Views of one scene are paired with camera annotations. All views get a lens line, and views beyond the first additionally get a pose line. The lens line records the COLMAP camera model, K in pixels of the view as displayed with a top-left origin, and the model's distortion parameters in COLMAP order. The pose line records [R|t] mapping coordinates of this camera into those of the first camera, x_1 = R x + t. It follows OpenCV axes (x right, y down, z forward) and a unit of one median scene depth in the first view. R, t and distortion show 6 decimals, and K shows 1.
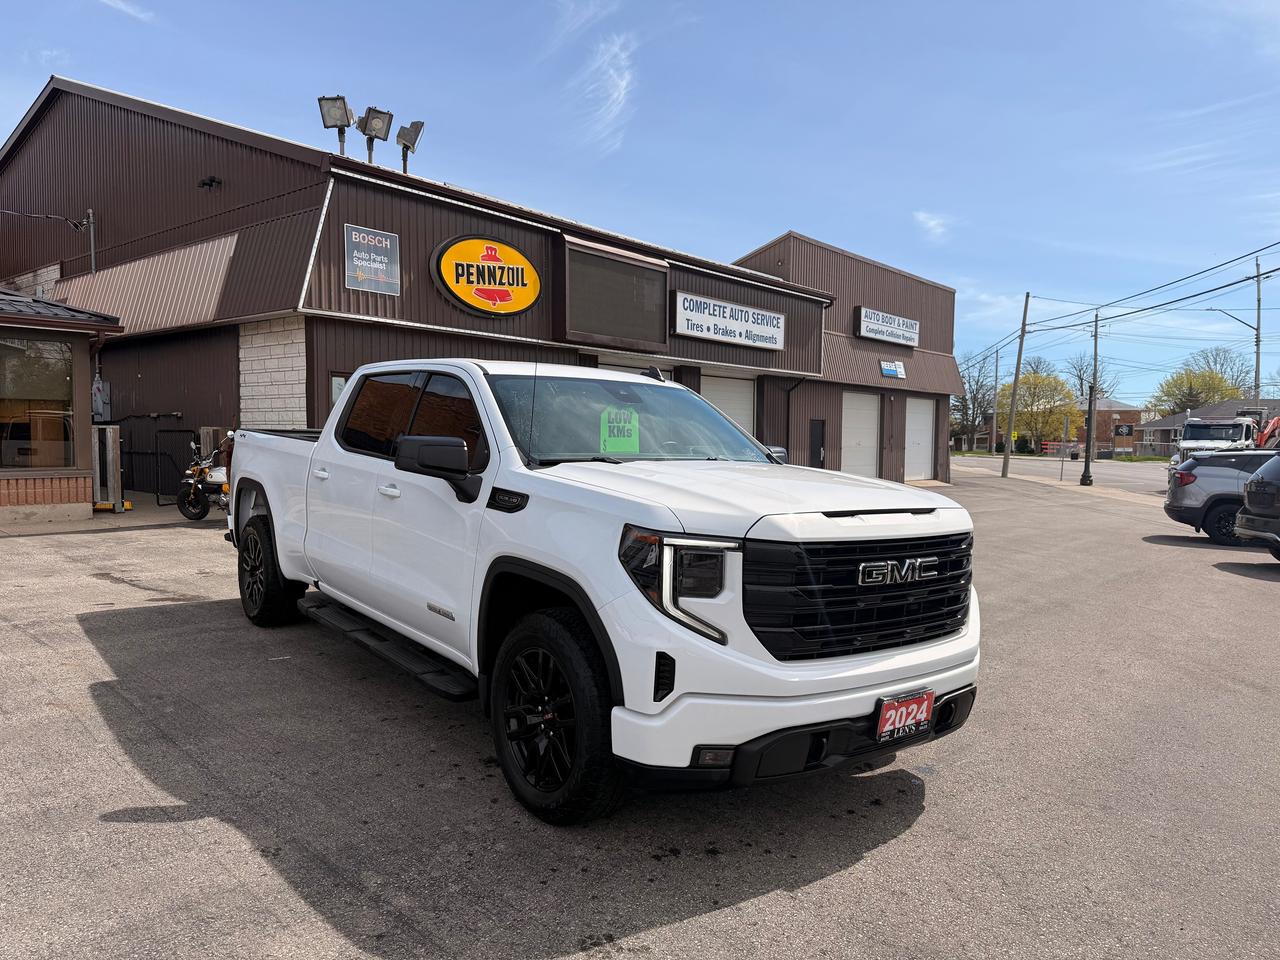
lens RADIAL K [[901.7, 0, 640.0], [0, 901.7, 480.0], [0, 0, 1]] dist [0.005982, -0.006376]
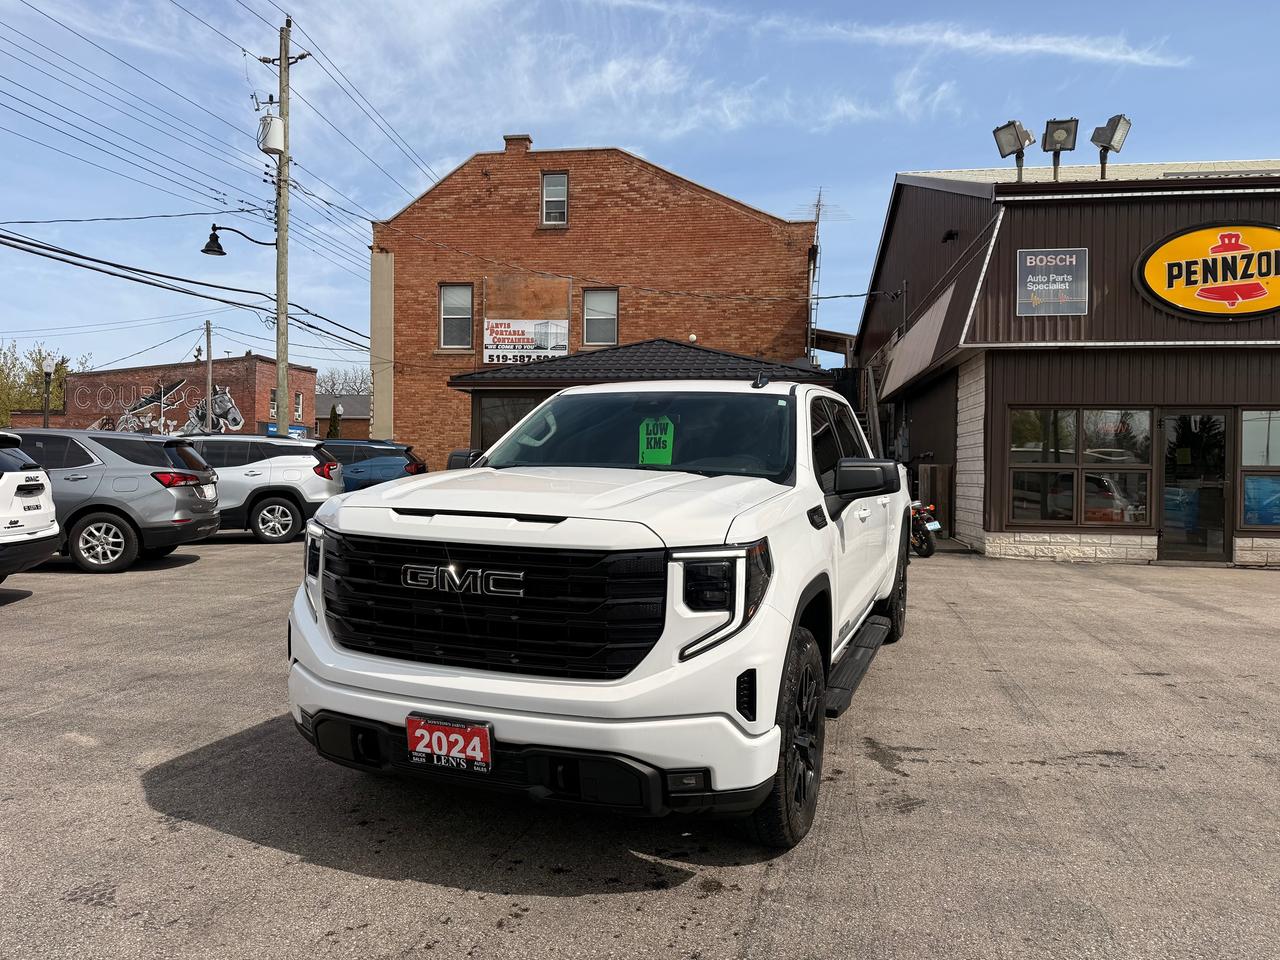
lens RADIAL K [[903.9, 0, 641.0], [0, 903.9, 472.4], [0, 0, 1]] dist [0.007760, 0.000996]
pose [[0.502369, -0.009386, -0.864603, 0.295633], [-0.044166, 0.998357, -0.036500, 0.005036], [0.863525, 0.056523, 0.501129, 0.180087]]
